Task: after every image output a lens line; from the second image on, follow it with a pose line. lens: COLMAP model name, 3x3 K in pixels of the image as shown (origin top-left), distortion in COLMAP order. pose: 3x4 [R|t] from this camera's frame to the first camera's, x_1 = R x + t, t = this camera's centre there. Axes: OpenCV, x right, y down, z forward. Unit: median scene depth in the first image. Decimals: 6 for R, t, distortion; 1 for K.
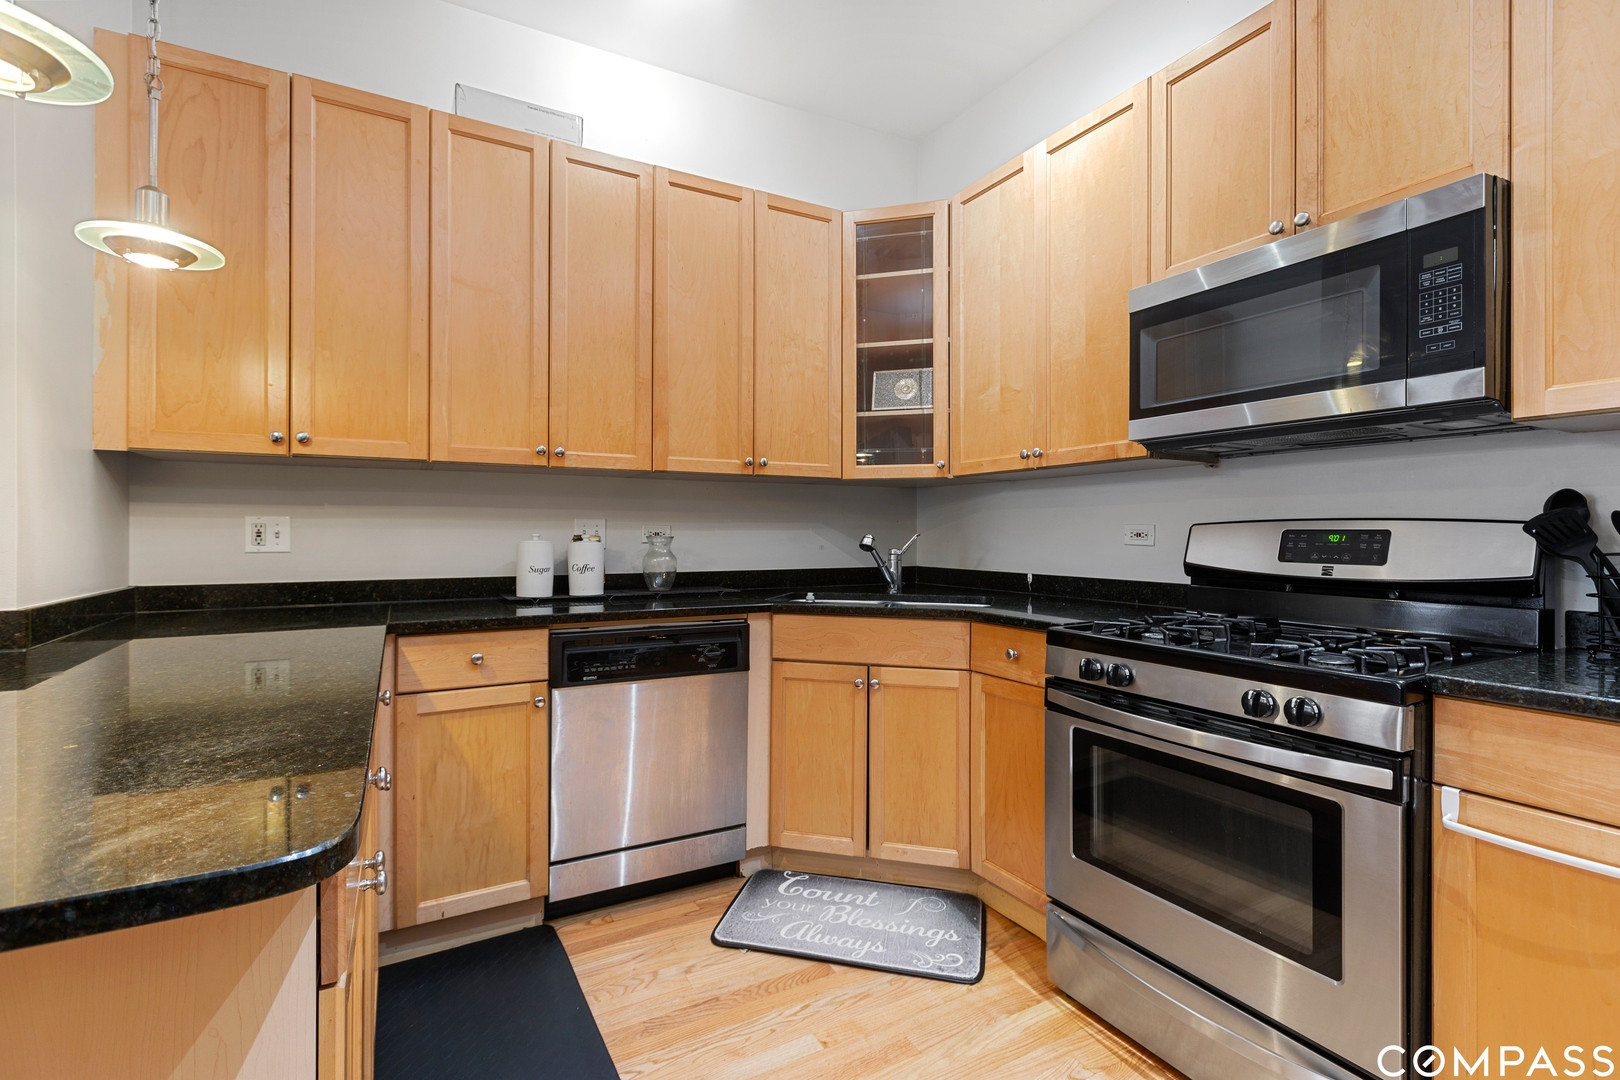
lens RADIAL K [[739.4, 0, 804.9], [0, 739.4, 533.7], [0, 0, 1]] dist [0.001341, -0.000179]
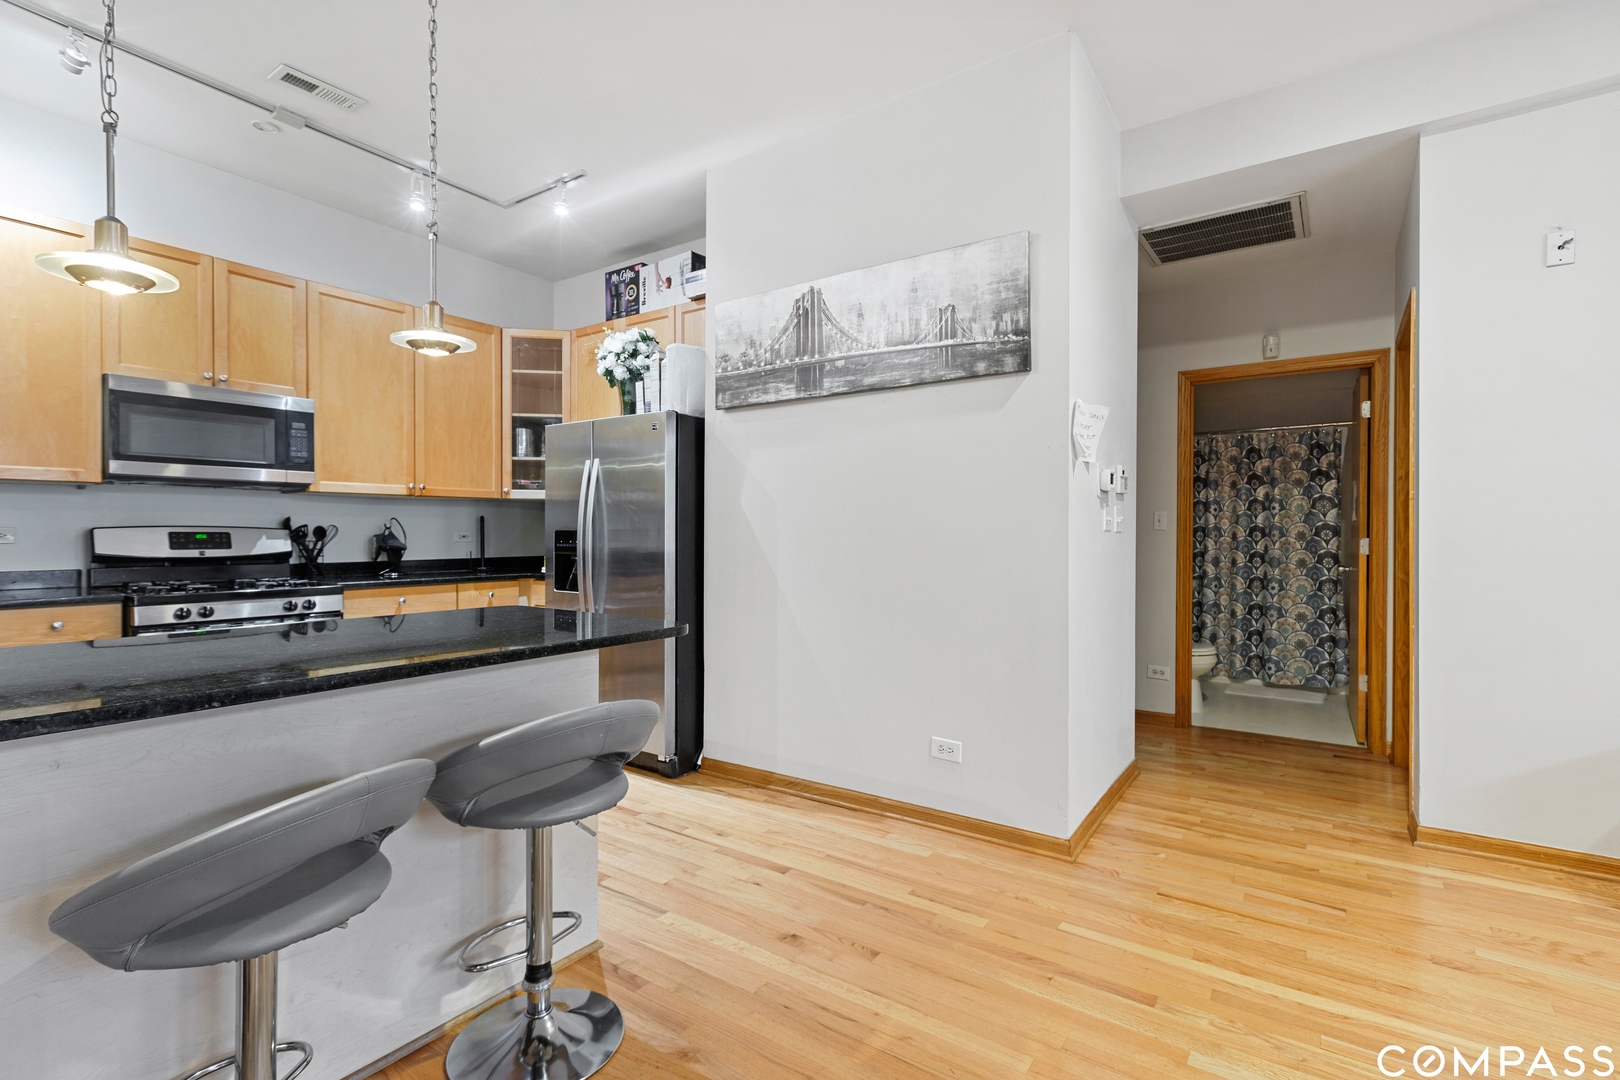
lens RADIAL K [[749.2, 0, 805.3], [0, 749.2, 529.4], [0, 0, 1]] dist [0.003671, 0.000390]
pose [[-0.435164, -0.000537, 0.900351, -1.438378], [-0.001851, 0.999998, -0.000298, -0.011920], [-0.900349, -0.001796, -0.435164, 0.355898]]
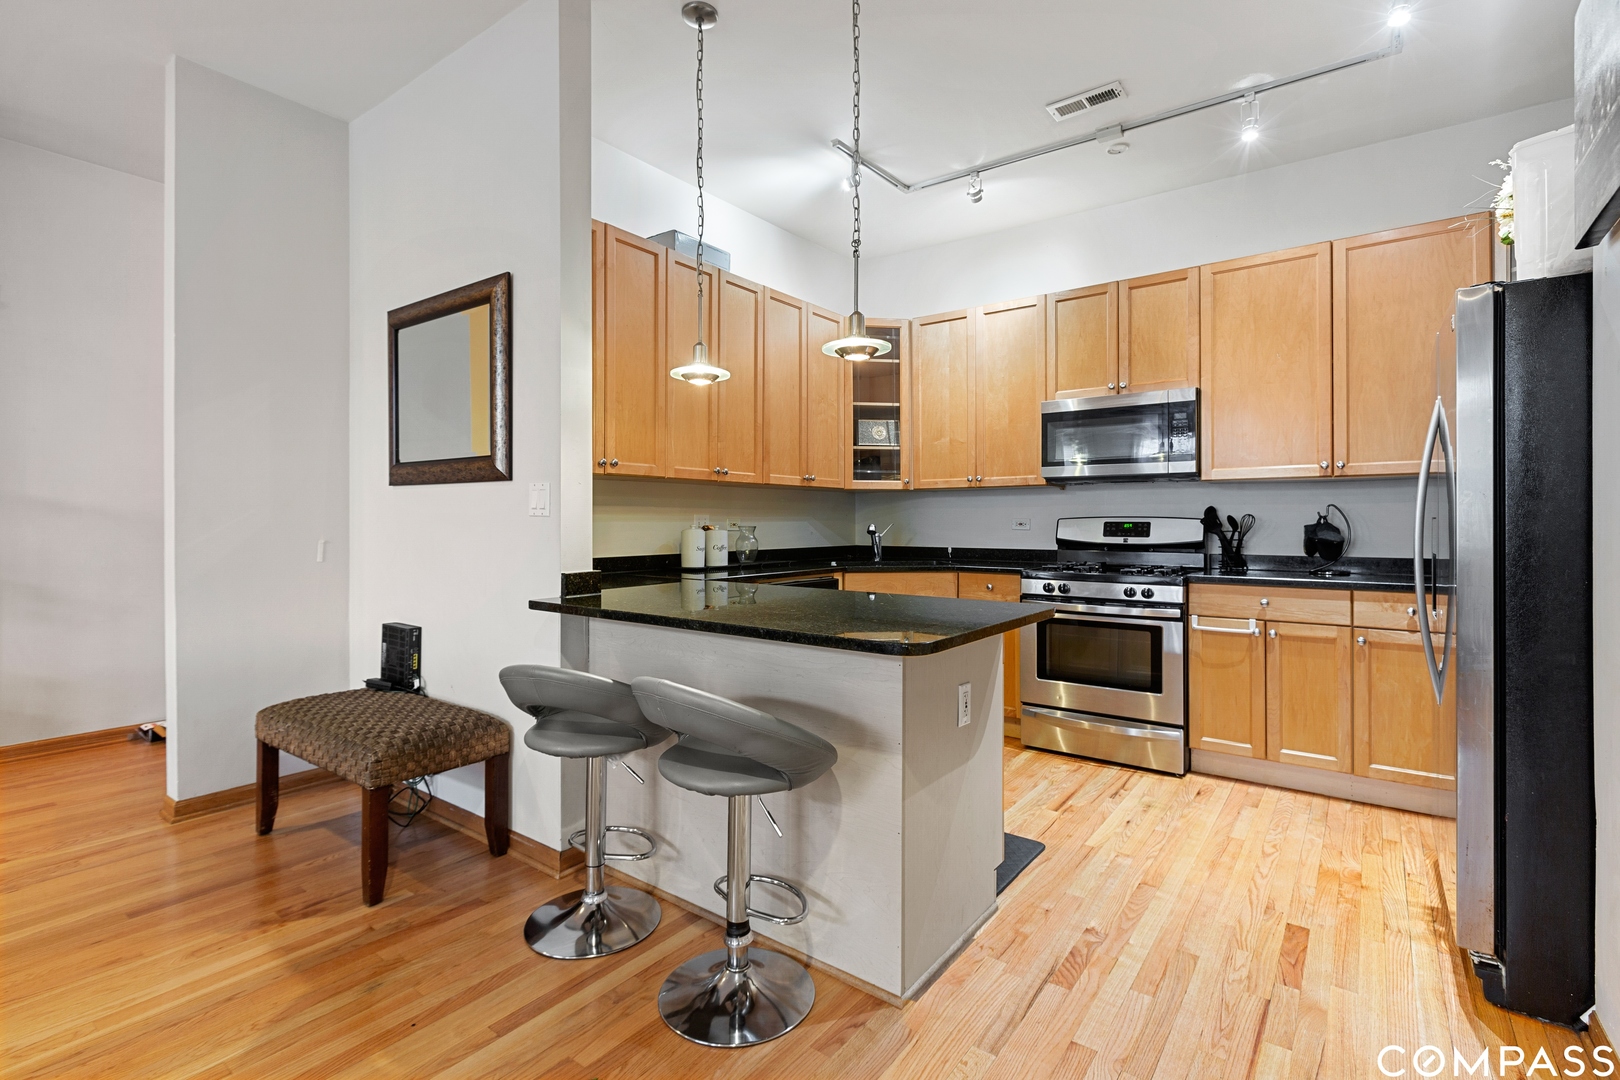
lens RADIAL K [[744.3, 0, 812.2], [0, 744.3, 519.3], [0, 0, 1]] dist [0.004608, 0.000435]
pose [[0.911803, -0.000700, 0.410627, -0.877687], [0.002012, 0.999994, -0.002764, -0.007238], [-0.410623, 0.003346, 0.911799, -0.534897]]
